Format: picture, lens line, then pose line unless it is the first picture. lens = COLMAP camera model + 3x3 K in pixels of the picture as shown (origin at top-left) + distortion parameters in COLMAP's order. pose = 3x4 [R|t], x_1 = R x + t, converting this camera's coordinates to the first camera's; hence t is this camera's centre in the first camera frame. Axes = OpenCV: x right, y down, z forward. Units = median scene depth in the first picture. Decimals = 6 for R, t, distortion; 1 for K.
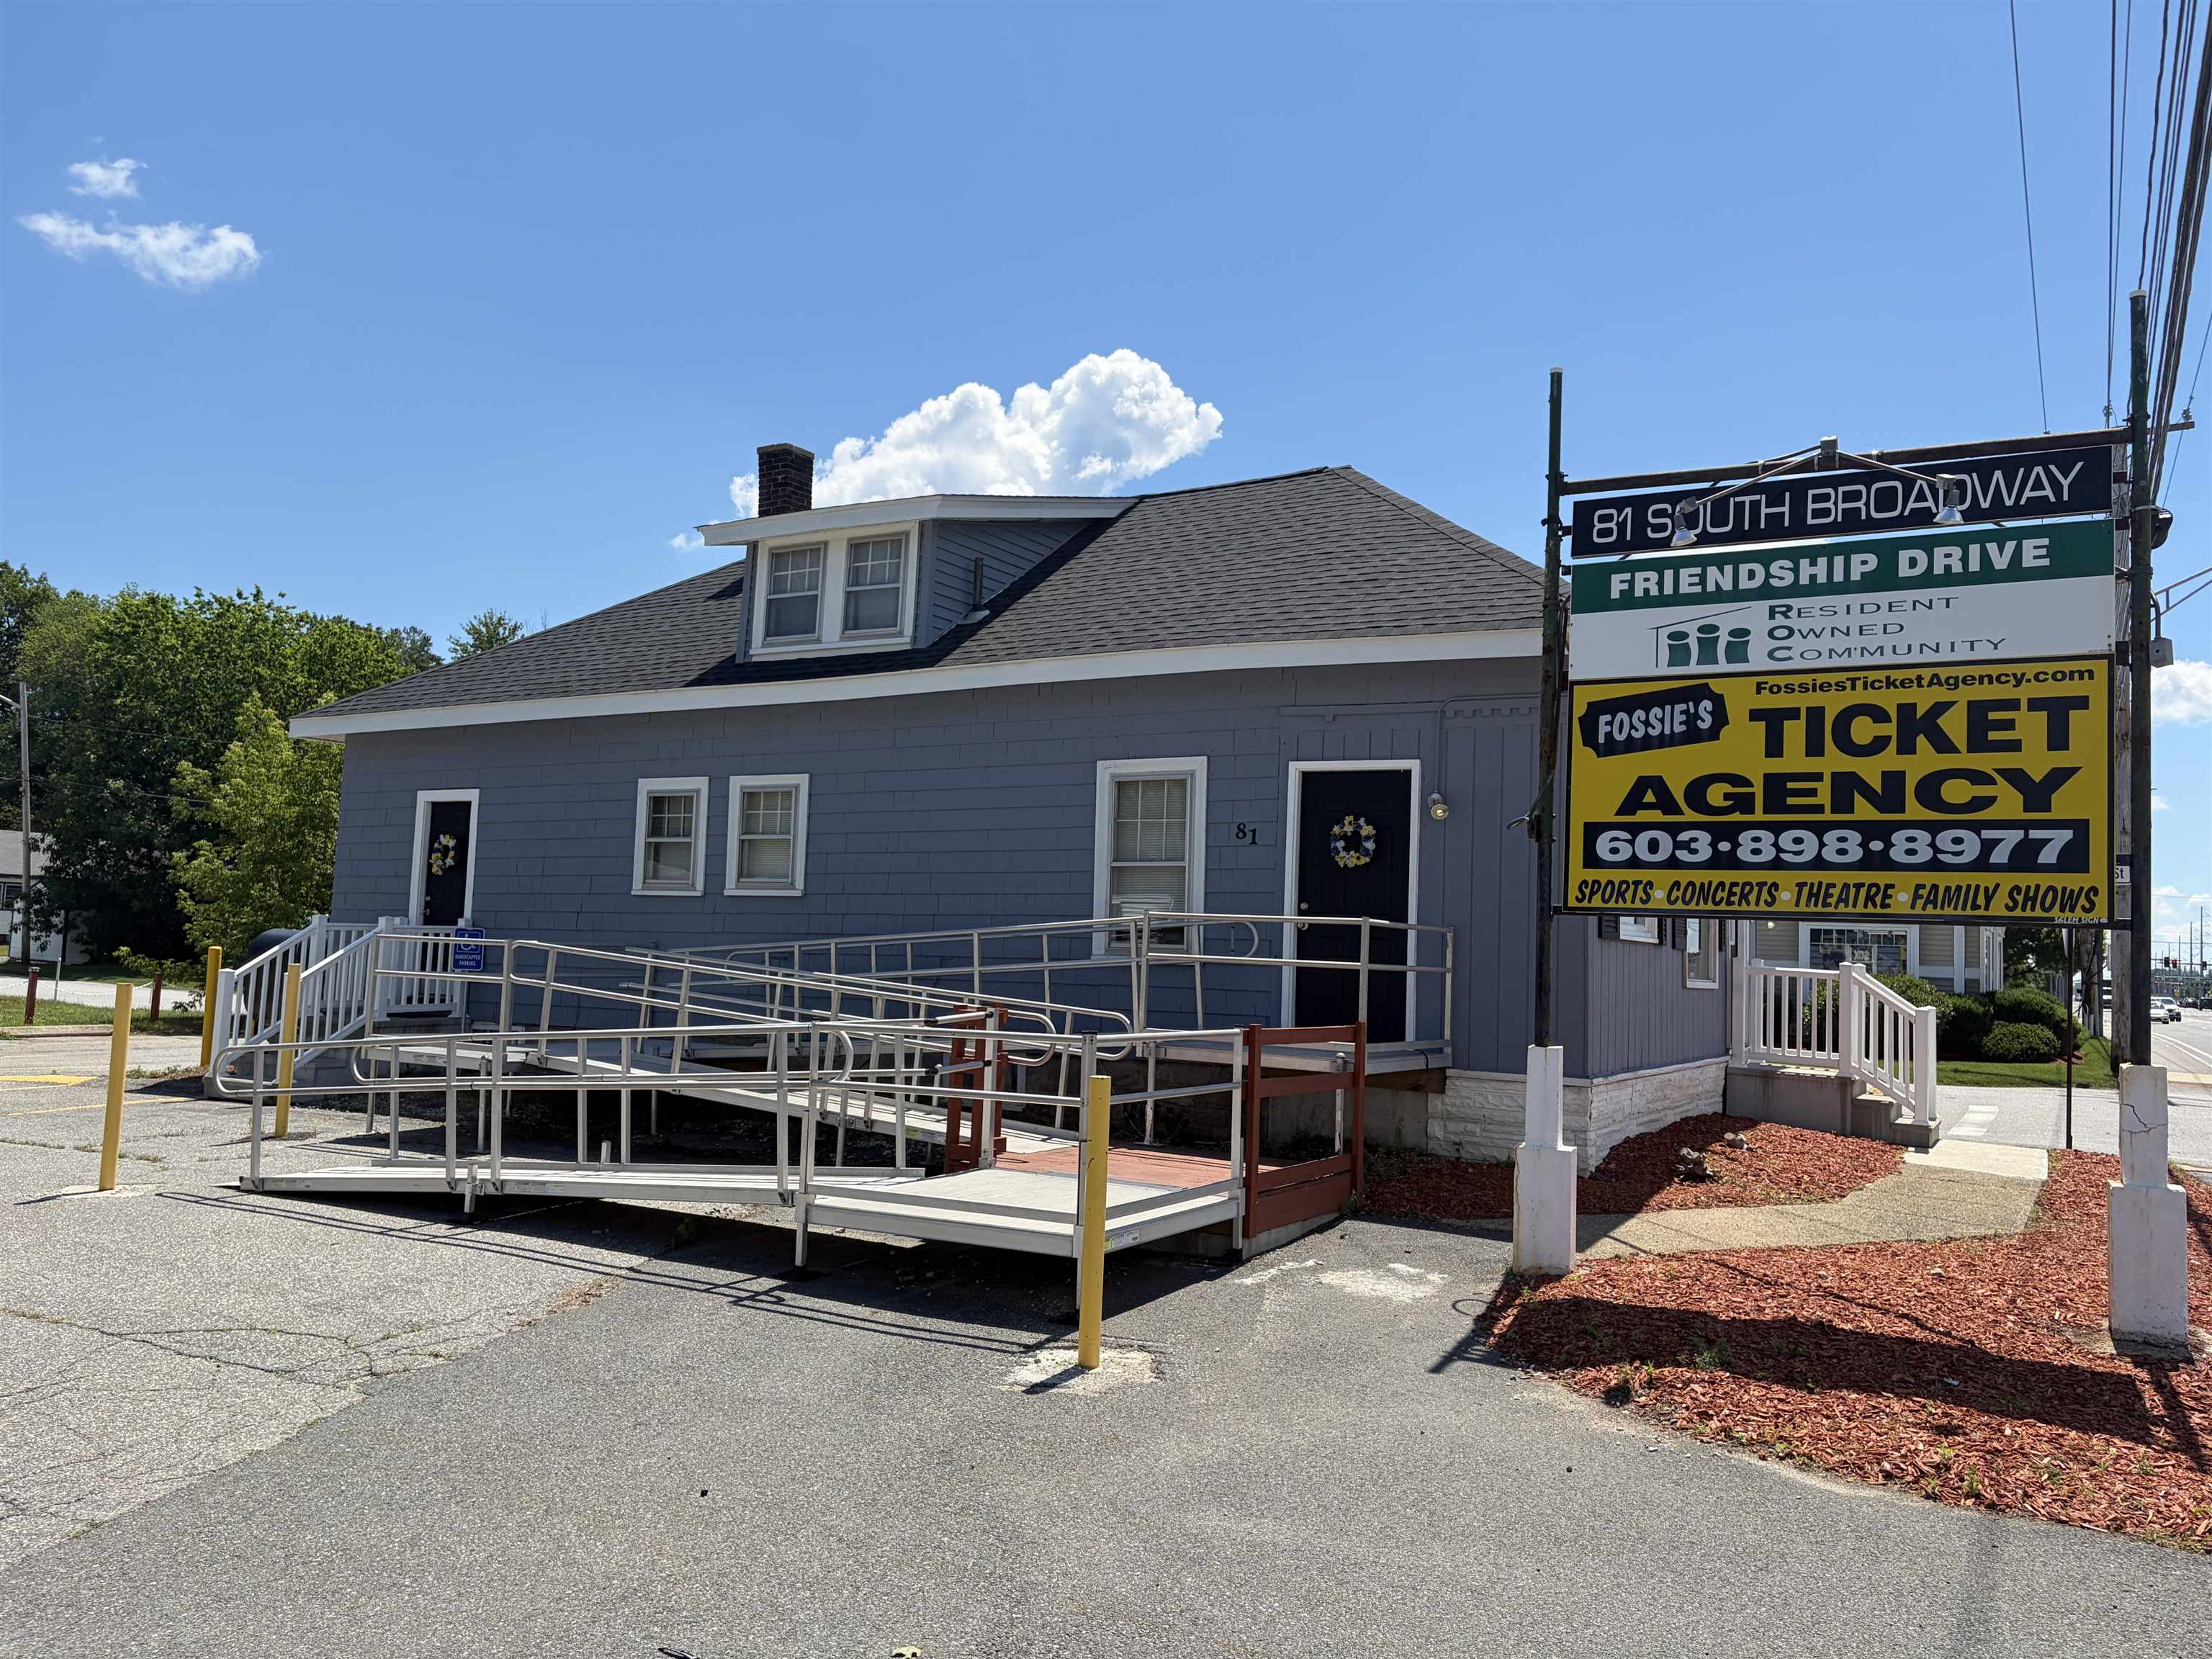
lens RADIAL K [[1675.0, 0, 1106.0], [0, 1675.0, 829.5], [0, 0, 1]] dist [-0.002442, -0.000359]
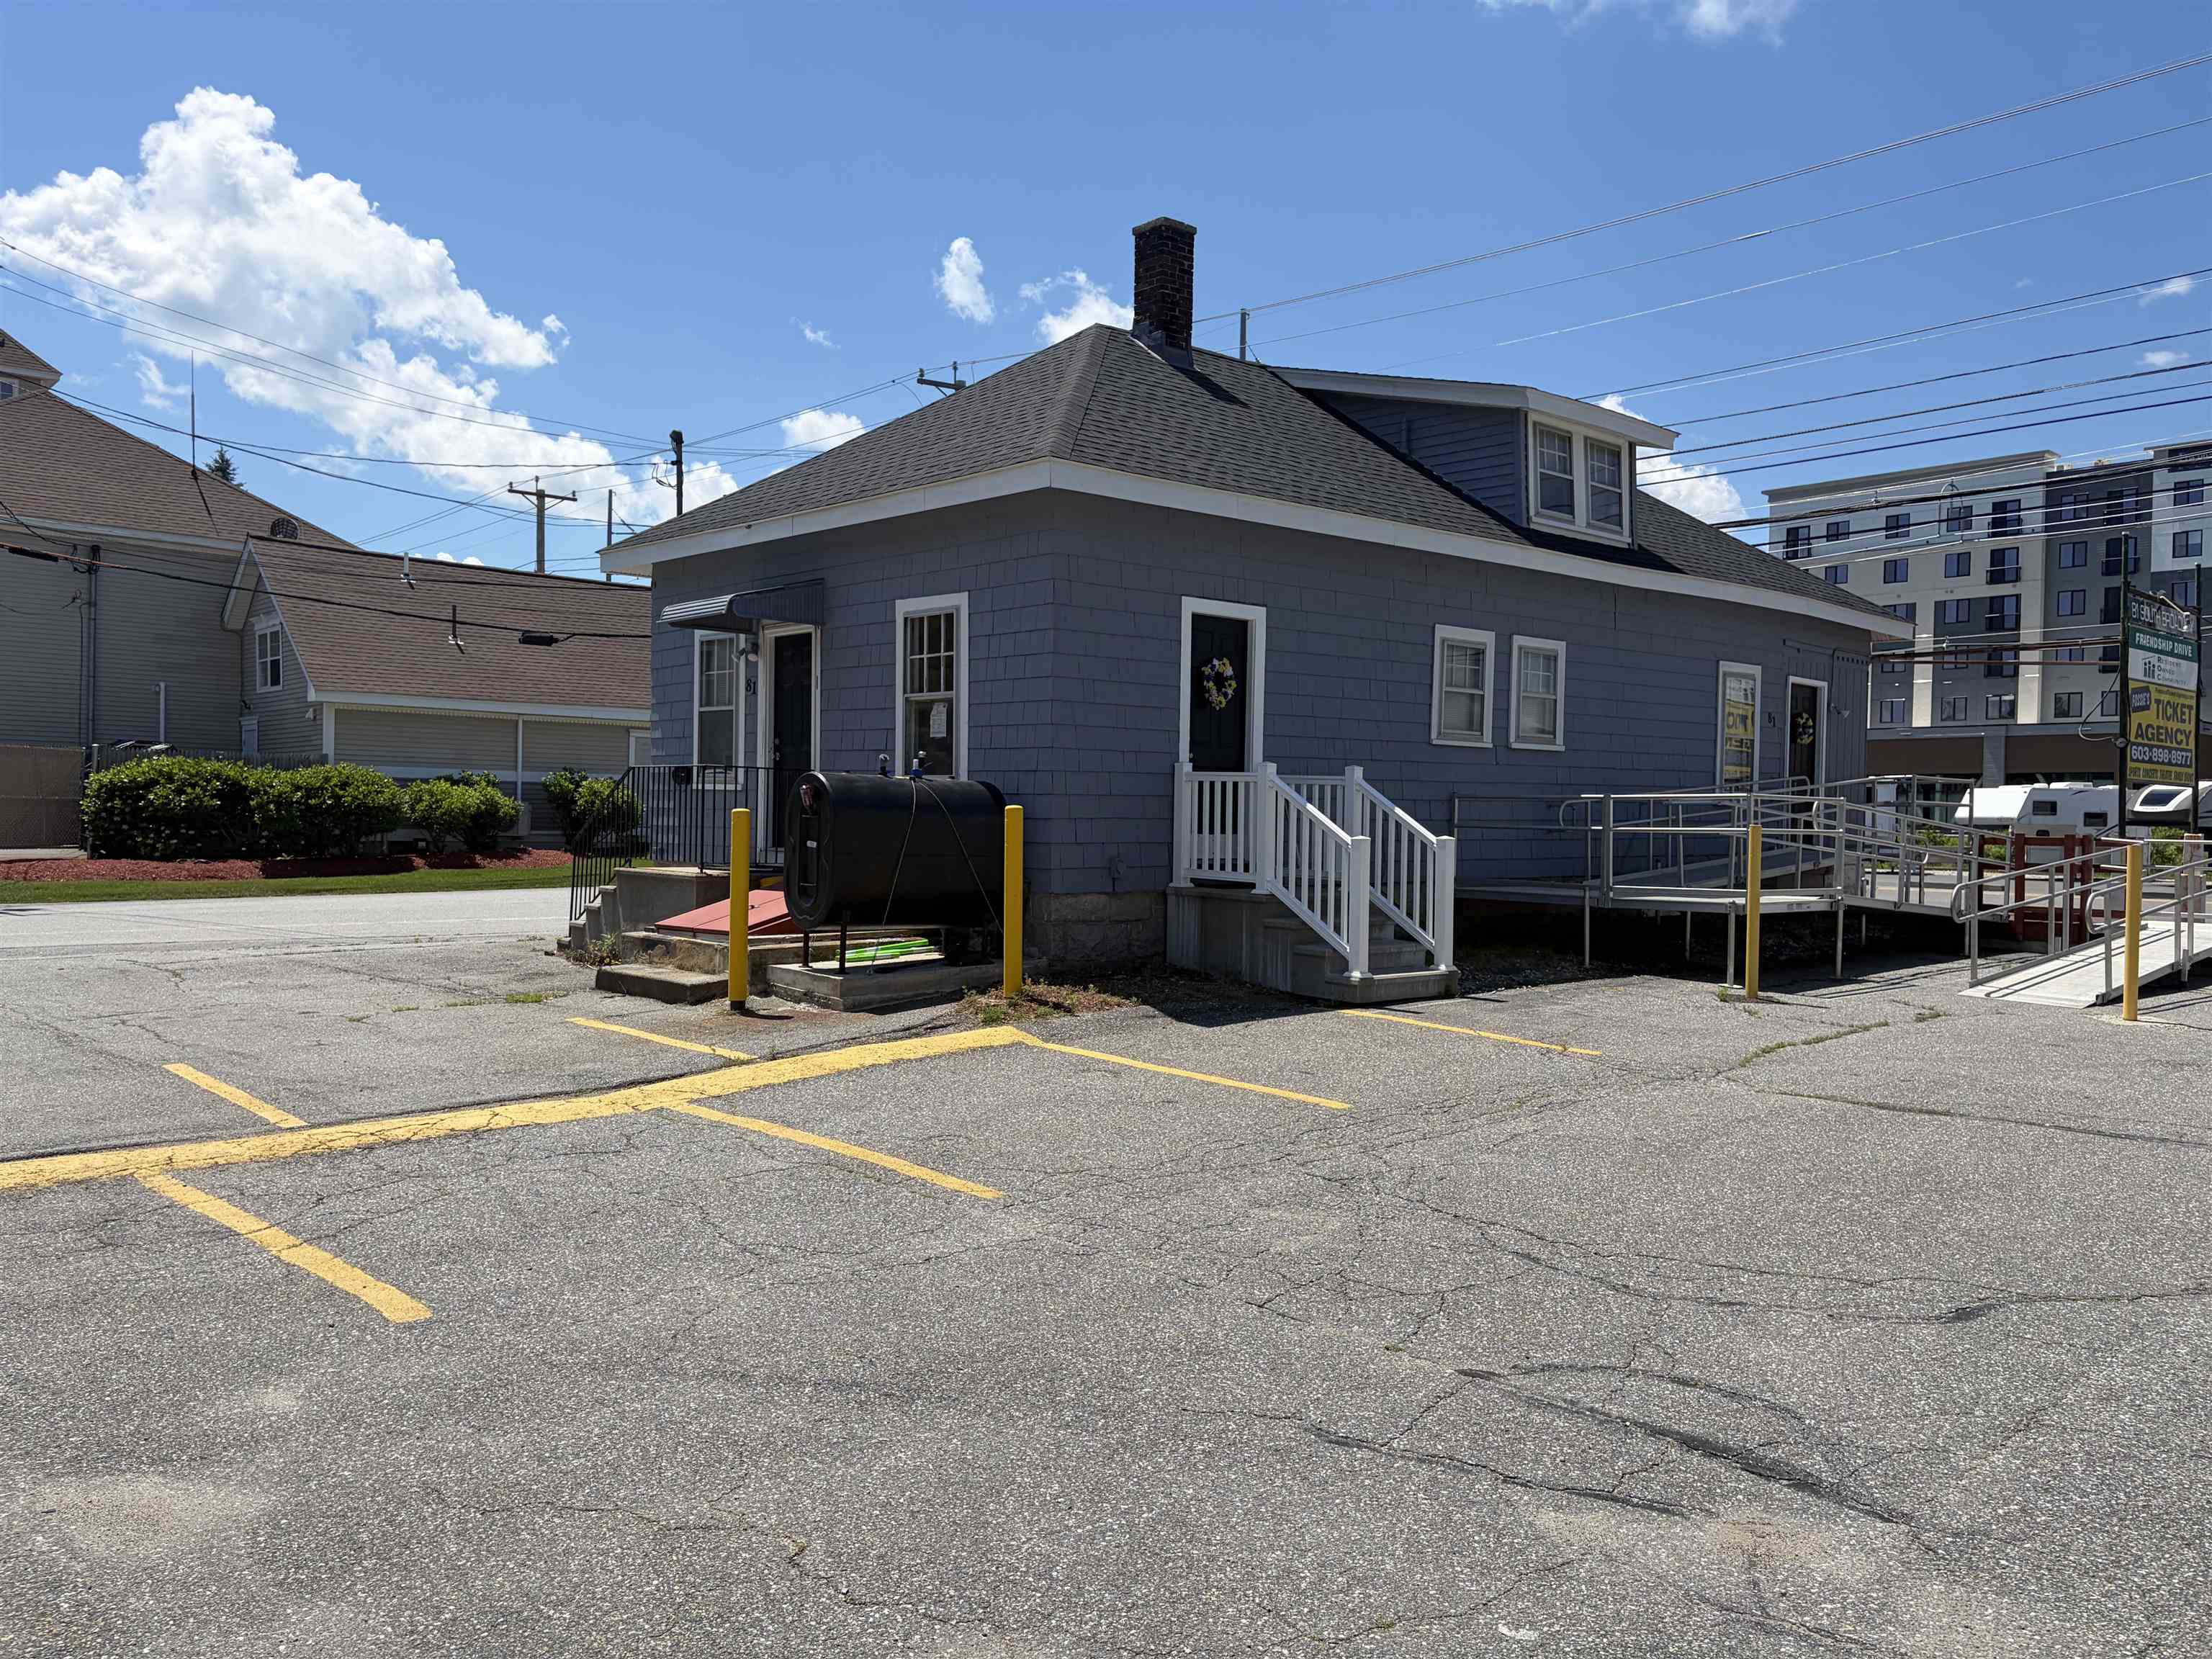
lens RADIAL K [[1675.0, 0, 1106.0], [0, 1675.0, 829.5], [0, 0, 1]] dist [-0.002442, -0.000359]
pose [[0.315987, -0.056991, 0.947050, -1.282880], [-0.081172, 0.992910, 0.086835, 0.019871], [-0.945285, -0.104313, 0.309121, 0.867964]]
